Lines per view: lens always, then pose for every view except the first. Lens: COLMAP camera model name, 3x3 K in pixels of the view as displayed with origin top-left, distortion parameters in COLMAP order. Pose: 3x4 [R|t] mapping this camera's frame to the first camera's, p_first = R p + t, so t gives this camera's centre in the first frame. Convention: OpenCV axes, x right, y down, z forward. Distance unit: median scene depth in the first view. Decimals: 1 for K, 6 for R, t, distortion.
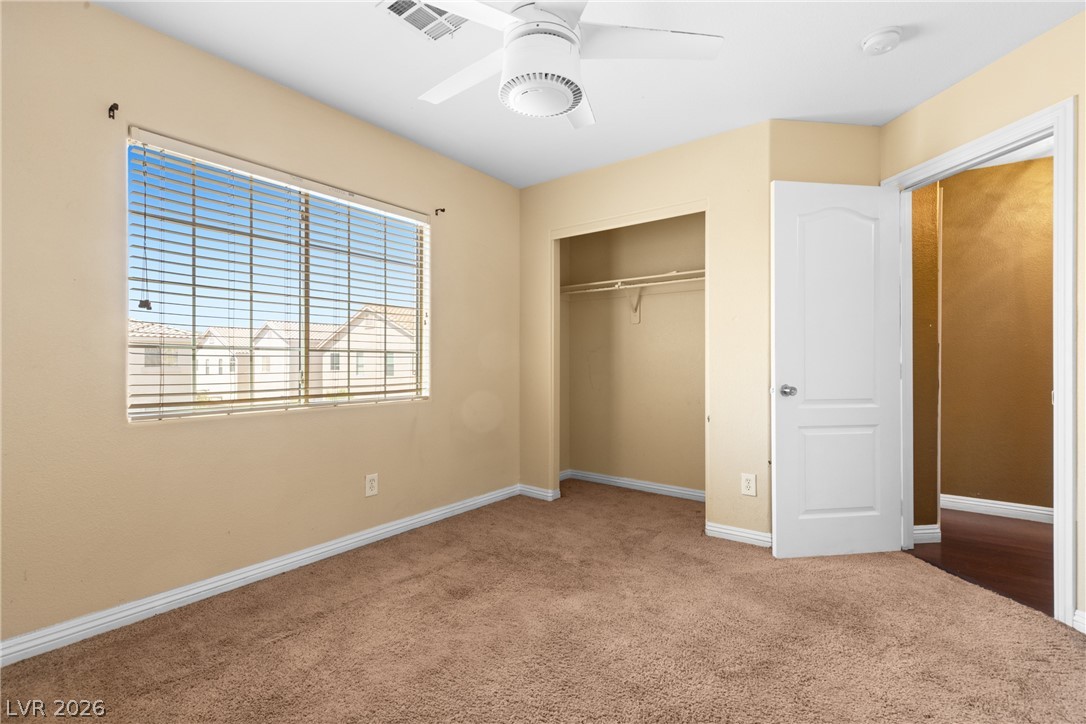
lens RADIAL K [[485.5, 0, 548.8], [0, 485.5, 363.0], [0, 0, 1]] dist [0.004966, -0.000295]
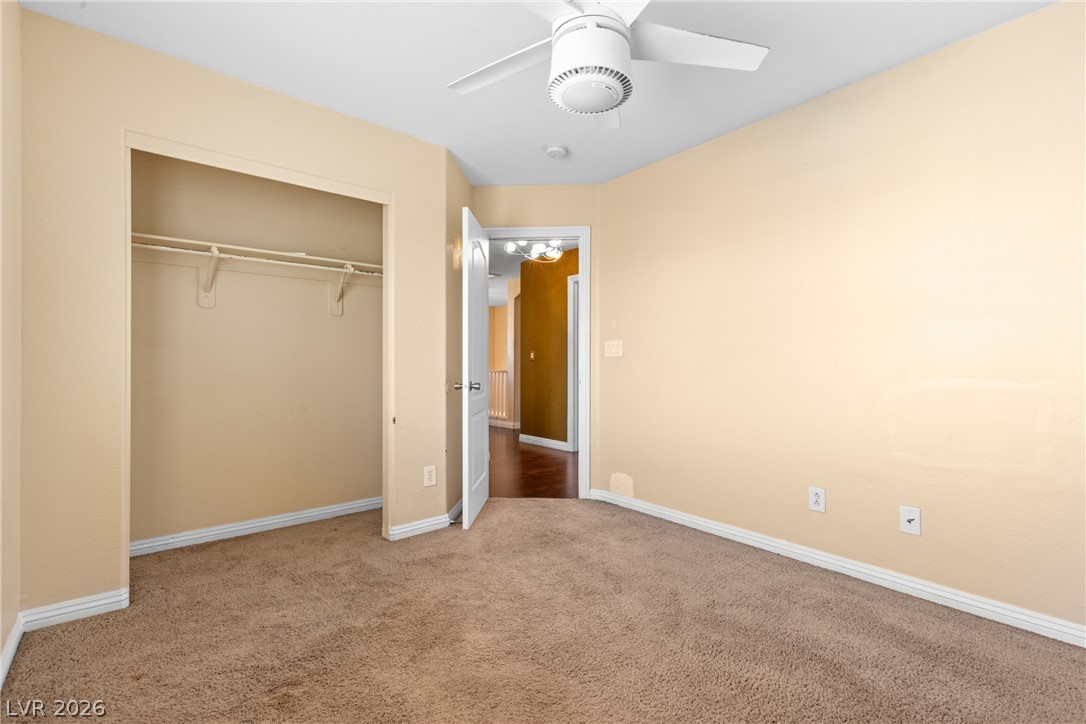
lens RADIAL K [[485.5, 0, 548.9], [0, 485.5, 361.1], [0, 0, 1]] dist [0.004966, -0.000295]
pose [[0.207607, 0.004670, 0.978201, -0.604580], [0.000800, 0.999987, -0.004944, 0.001944], [-0.978212, 0.001809, 0.207601, 0.537335]]
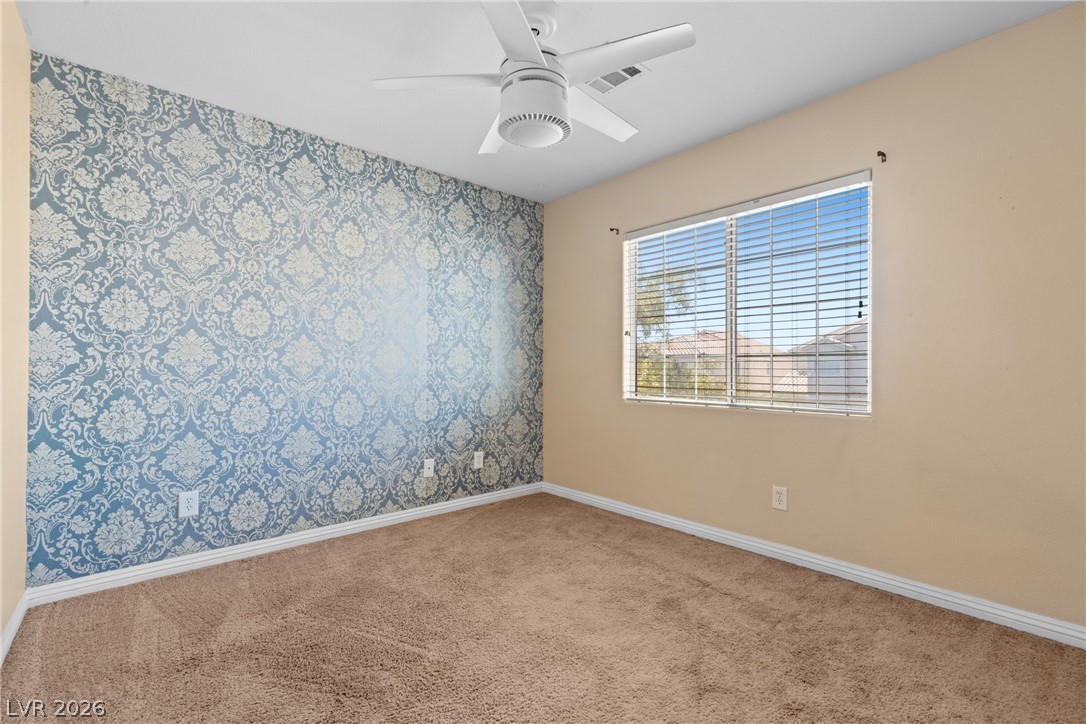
lens RADIAL K [[485.5, 0, 542.9], [0, 485.5, 364.0], [0, 0, 1]] dist [0.004966, -0.000295]
pose [[-0.194360, -0.006643, -0.980908, 0.663376], [-0.005695, 0.999968, -0.005644, 0.000869], [0.980914, 0.004490, -0.194392, 0.754540]]
